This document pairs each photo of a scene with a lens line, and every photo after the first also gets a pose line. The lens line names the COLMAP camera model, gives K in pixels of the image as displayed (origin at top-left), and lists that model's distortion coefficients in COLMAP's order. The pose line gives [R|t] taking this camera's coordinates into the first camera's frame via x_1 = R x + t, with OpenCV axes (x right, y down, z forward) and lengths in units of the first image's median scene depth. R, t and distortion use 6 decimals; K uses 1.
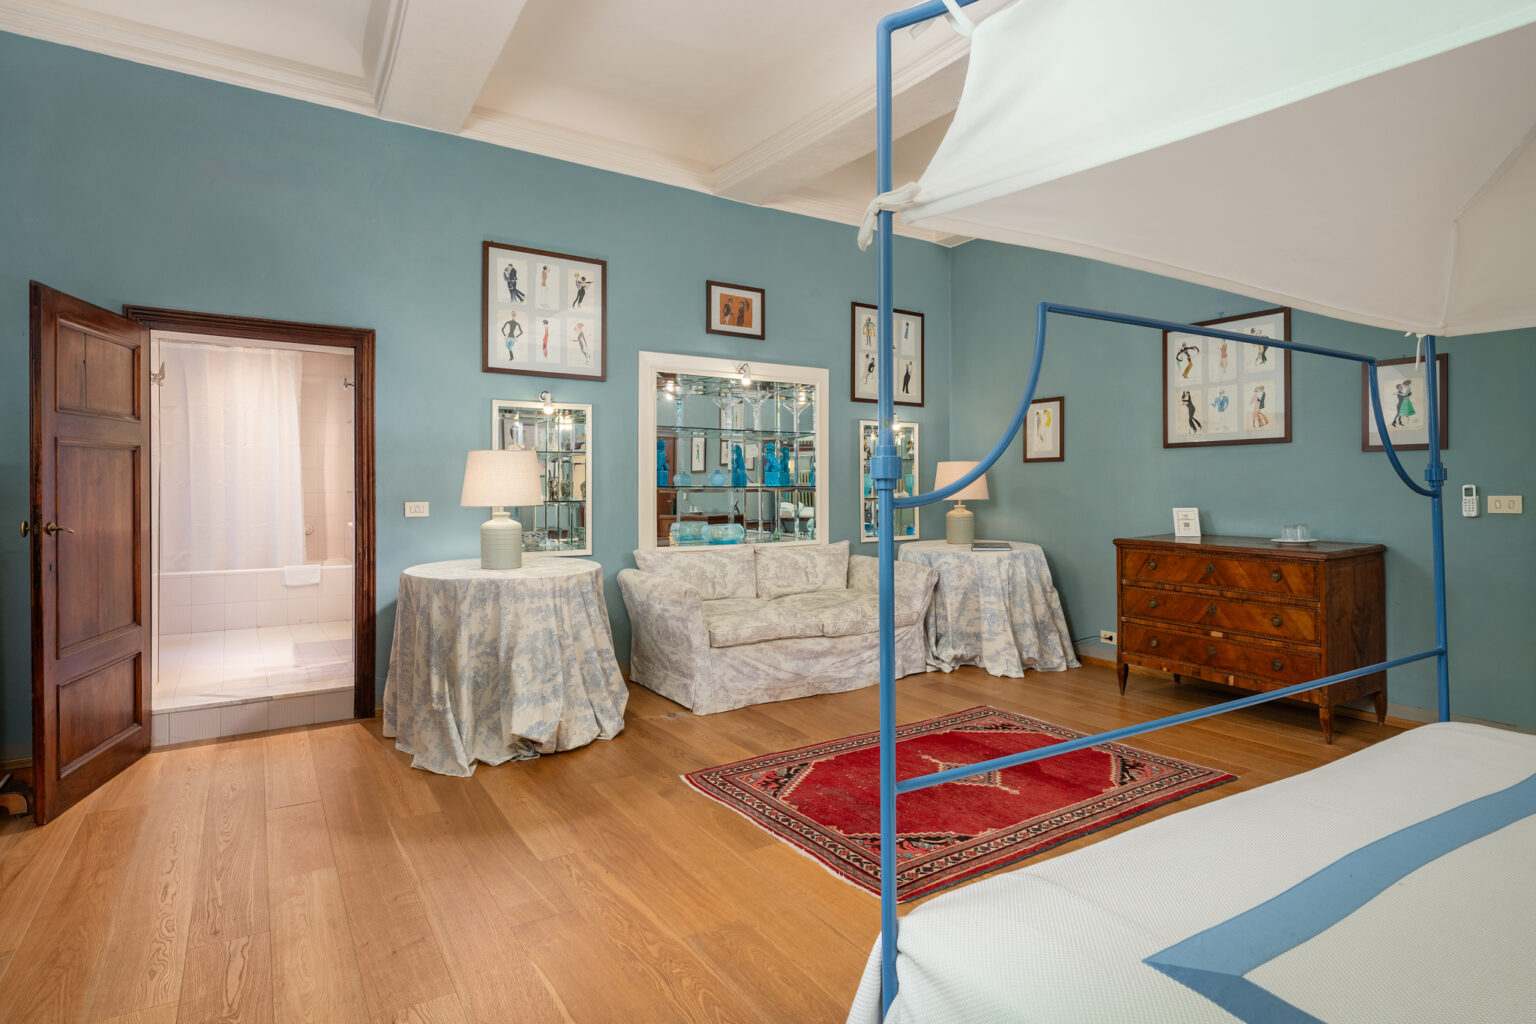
lens RADIAL K [[811.3, 0, 785.3], [0, 811.3, 492.6], [0, 0, 1]] dist [-0.000036, -0.001402]
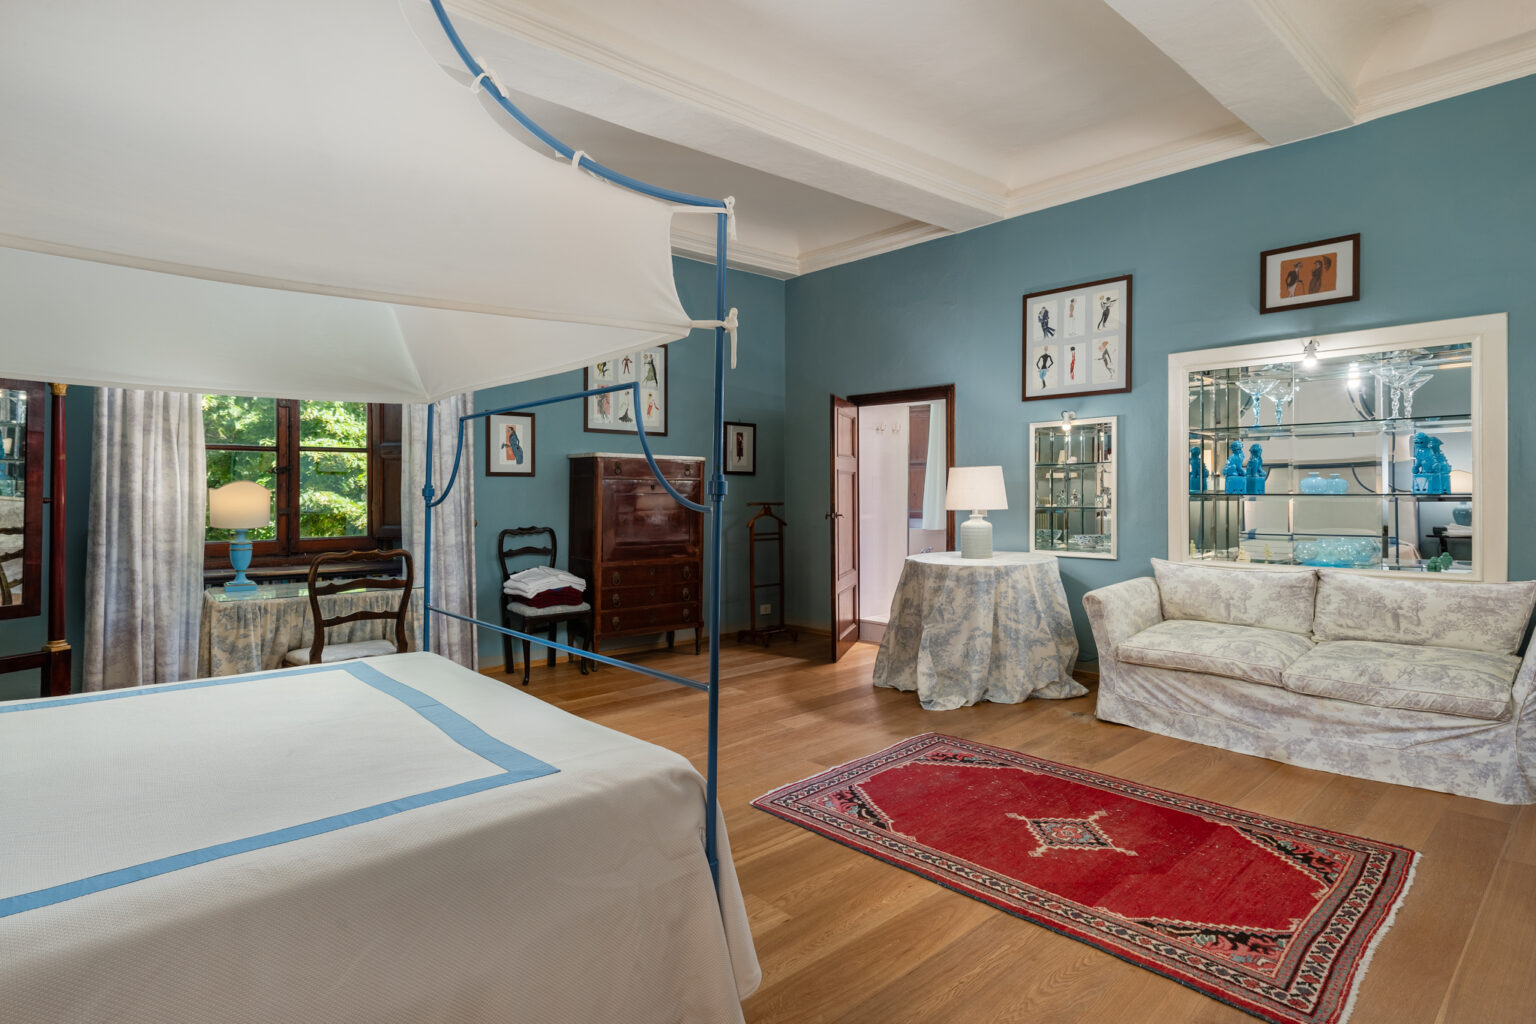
lens RADIAL K [[811.3, 0, 785.3], [0, 811.3, 492.6], [0, 0, 1]] dist [-0.000036, -0.001402]
pose [[0.177942, -0.001788, -0.984039, 0.764018], [-0.004632, 0.999986, -0.002655, -0.005218], [0.984030, 0.005030, 0.177931, 0.417848]]
